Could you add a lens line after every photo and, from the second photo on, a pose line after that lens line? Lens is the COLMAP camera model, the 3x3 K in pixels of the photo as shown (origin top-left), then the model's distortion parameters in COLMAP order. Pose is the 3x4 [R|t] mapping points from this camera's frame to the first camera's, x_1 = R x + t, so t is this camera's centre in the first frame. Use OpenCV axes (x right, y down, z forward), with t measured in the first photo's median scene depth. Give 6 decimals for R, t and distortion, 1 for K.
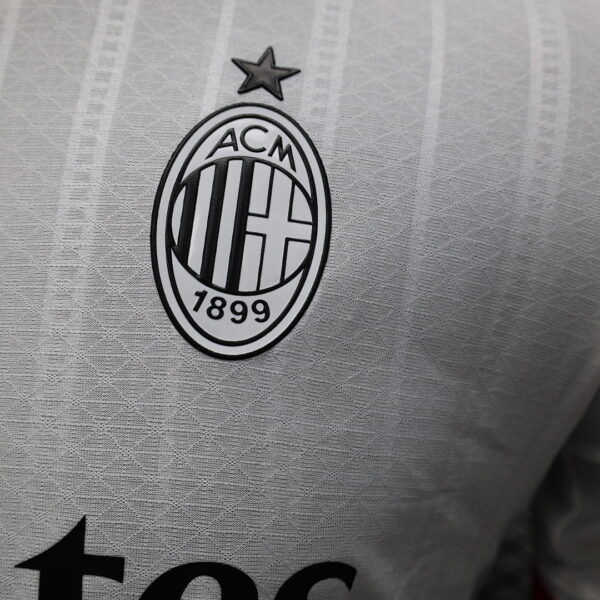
lens RADIAL K [[920.9, 0, 298.5], [0, 920.9, 299.1], [0, 0, 1]] dist [-0.009674, 0.000000]
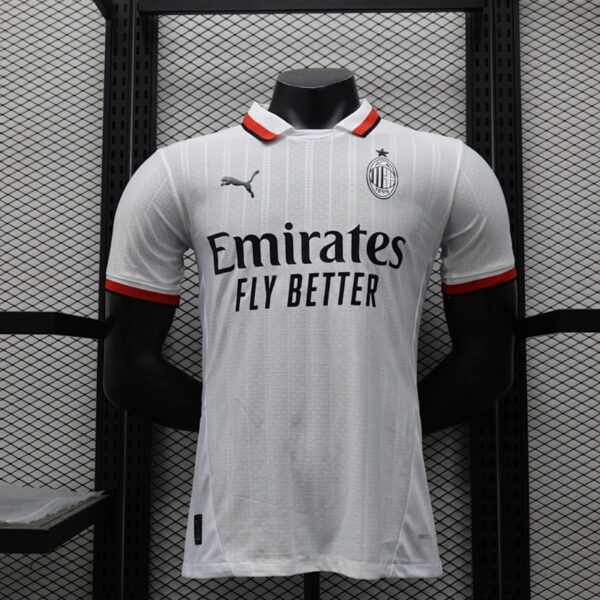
lens RADIAL K [[920.9, 0, 301.6], [0, 920.9, 301.0], [0, 0, 1]] dist [-0.009674, 0.000000]
pose [[0.996023, -0.010723, 0.088453, -1.017115], [0.028361, 0.979254, -0.200641, 1.699603], [-0.084467, 0.202352, 0.975663, -4.092351]]
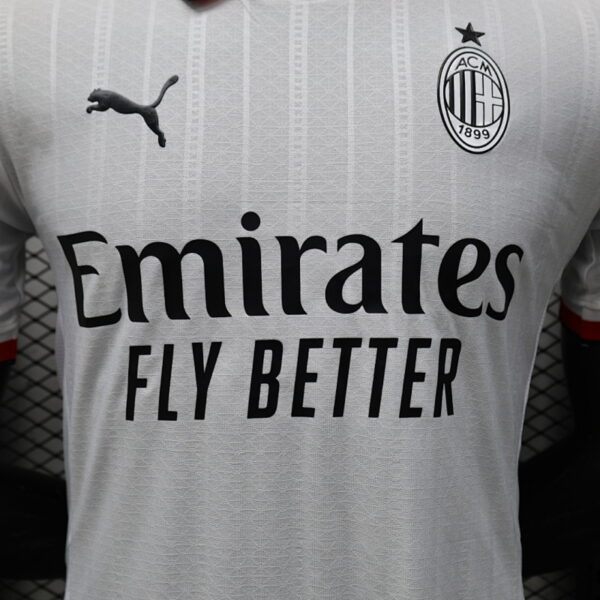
lens RADIAL K [[920.9, 0, 298.9], [0, 920.9, 302.7], [0, 0, 1]] dist [-0.009674, 0.000000]
pose [[0.990664, -0.026630, 0.133703, -0.800386], [0.028583, 0.999511, -0.012712, 0.437685], [-0.133299, 0.016415, 0.990940, -1.181820]]
